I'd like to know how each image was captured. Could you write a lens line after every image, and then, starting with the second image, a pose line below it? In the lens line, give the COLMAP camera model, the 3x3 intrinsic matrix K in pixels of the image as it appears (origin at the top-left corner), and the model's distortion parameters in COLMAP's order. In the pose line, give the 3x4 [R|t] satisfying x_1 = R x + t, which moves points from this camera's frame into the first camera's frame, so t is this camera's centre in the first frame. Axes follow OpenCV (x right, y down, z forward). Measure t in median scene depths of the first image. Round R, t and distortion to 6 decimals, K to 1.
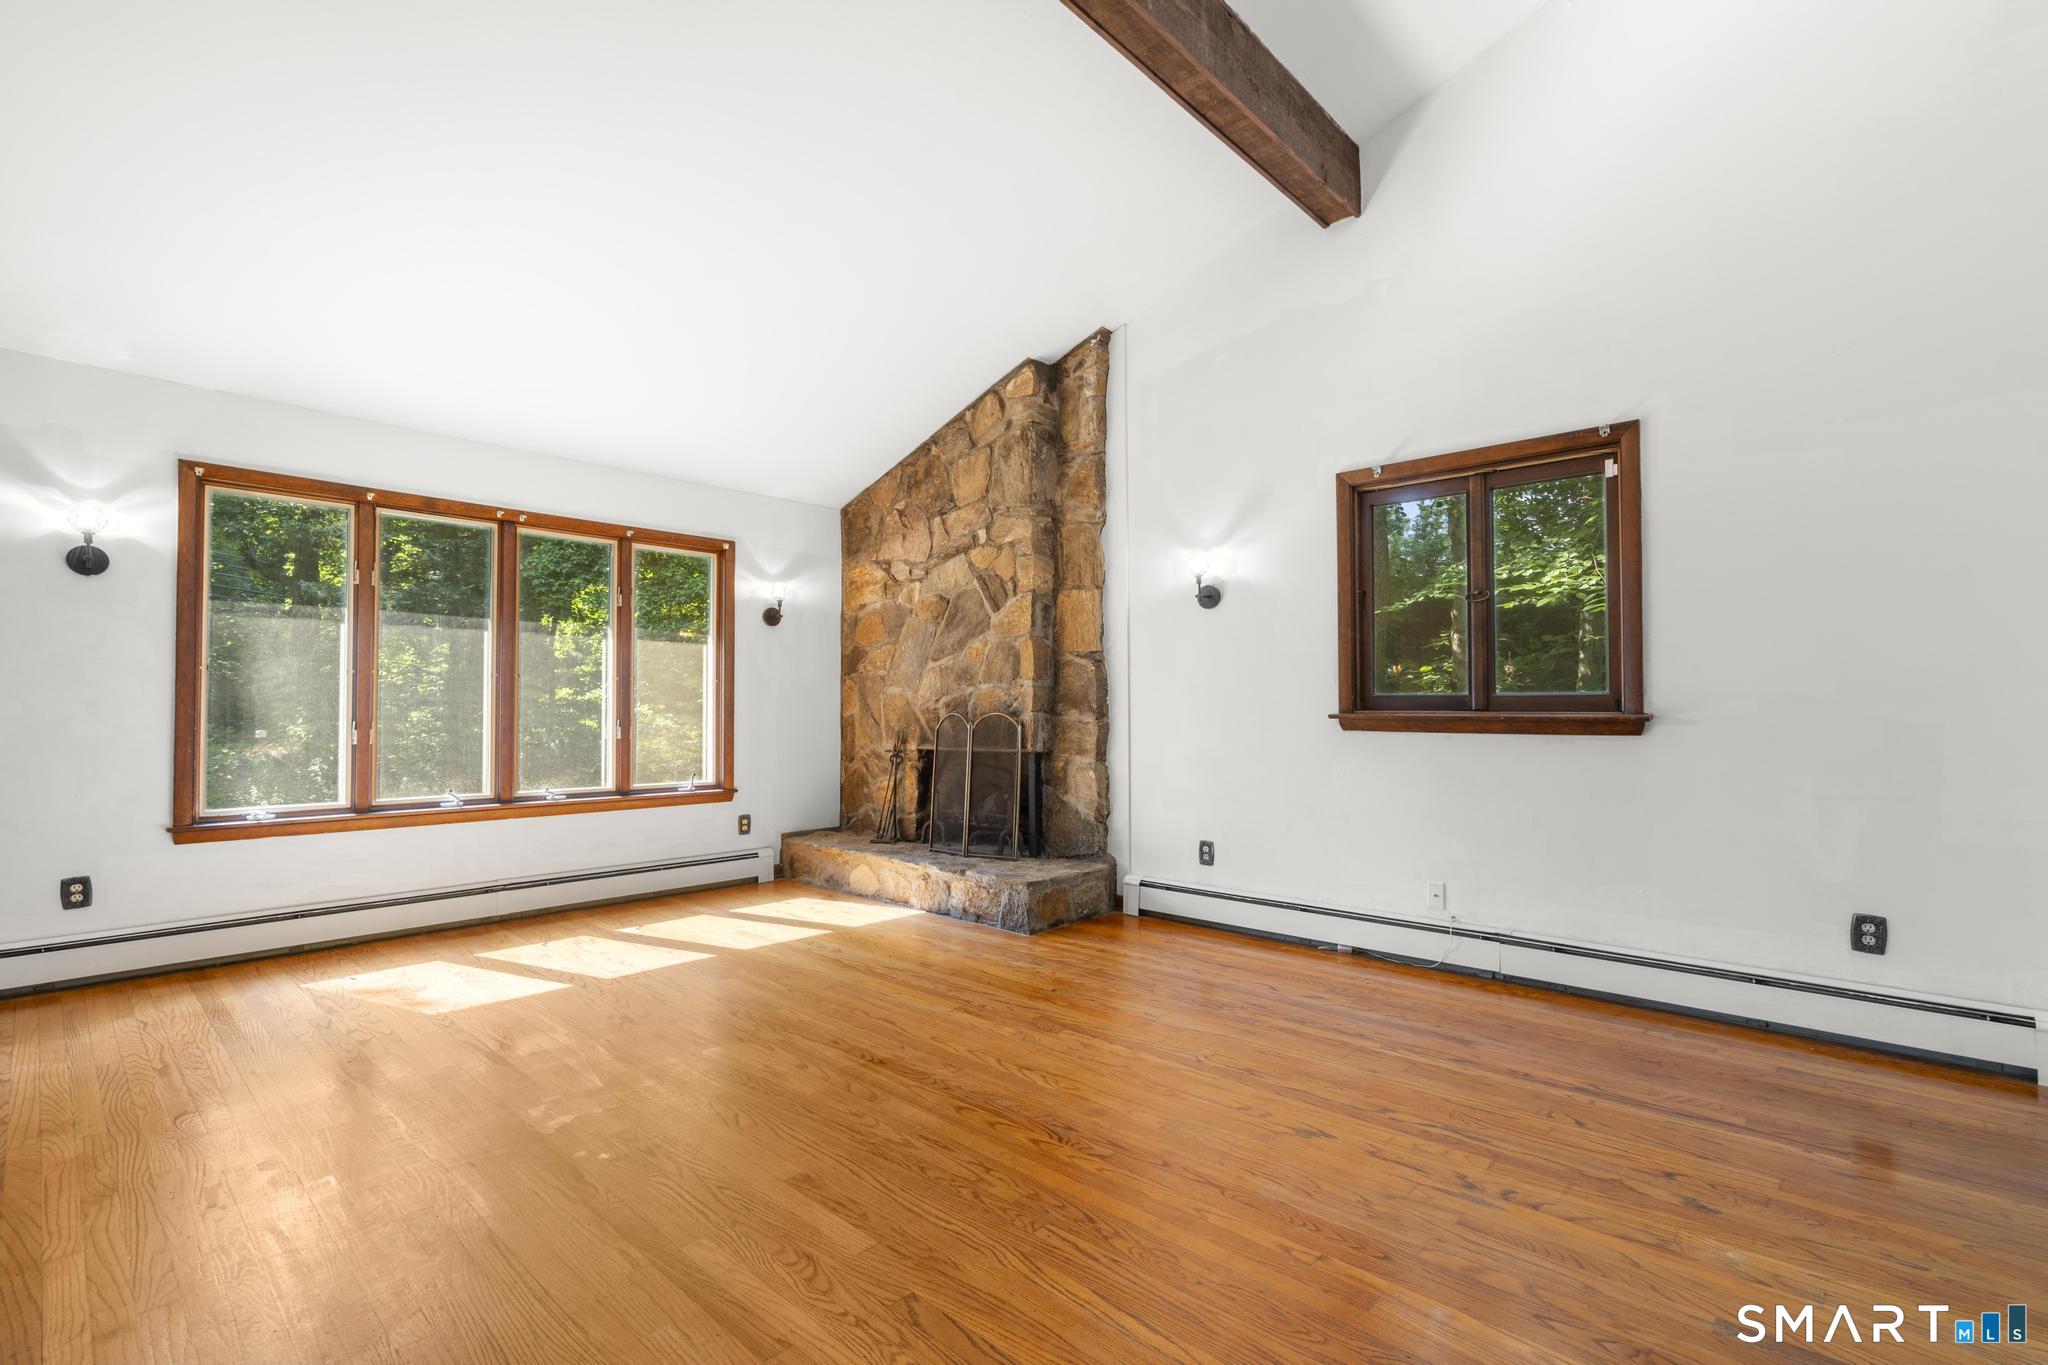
lens RADIAL K [[928.8, 0, 1026.8], [0, 928.8, 686.4], [0, 0, 1]] dist [0.001043, -0.000264]
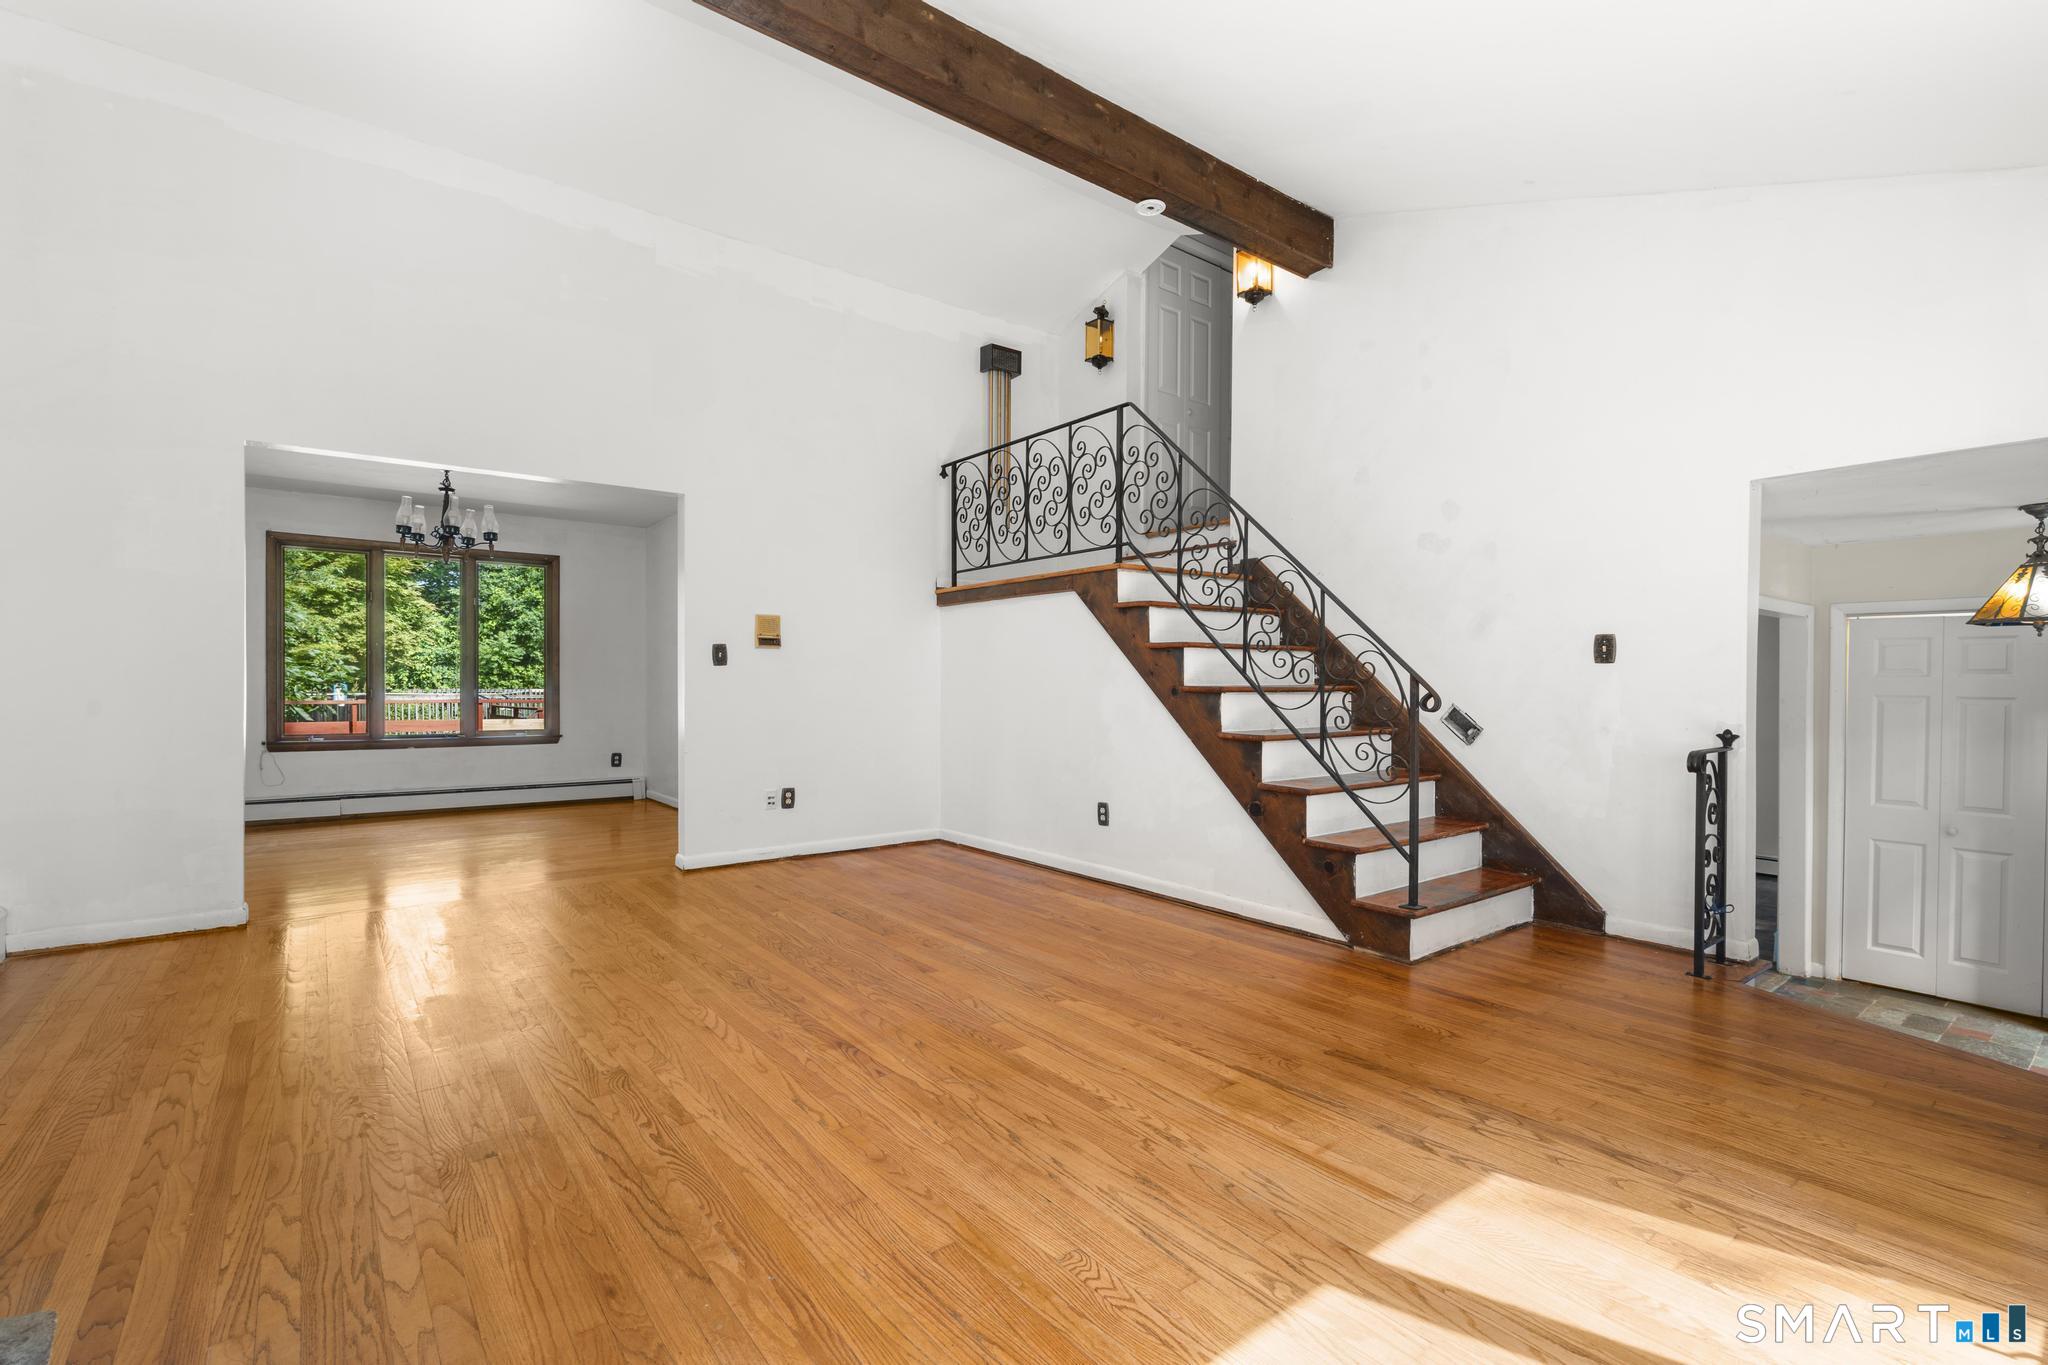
lens RADIAL K [[928.8, 0, 1028.6], [0, 928.8, 688.2], [0, 0, 1]] dist [0.001043, -0.000264]
pose [[-0.987833, -0.001814, 0.155508, -0.458702], [-0.004513, 0.999845, -0.017004, 0.049470], [-0.155453, -0.017499, -0.987688, 1.776925]]
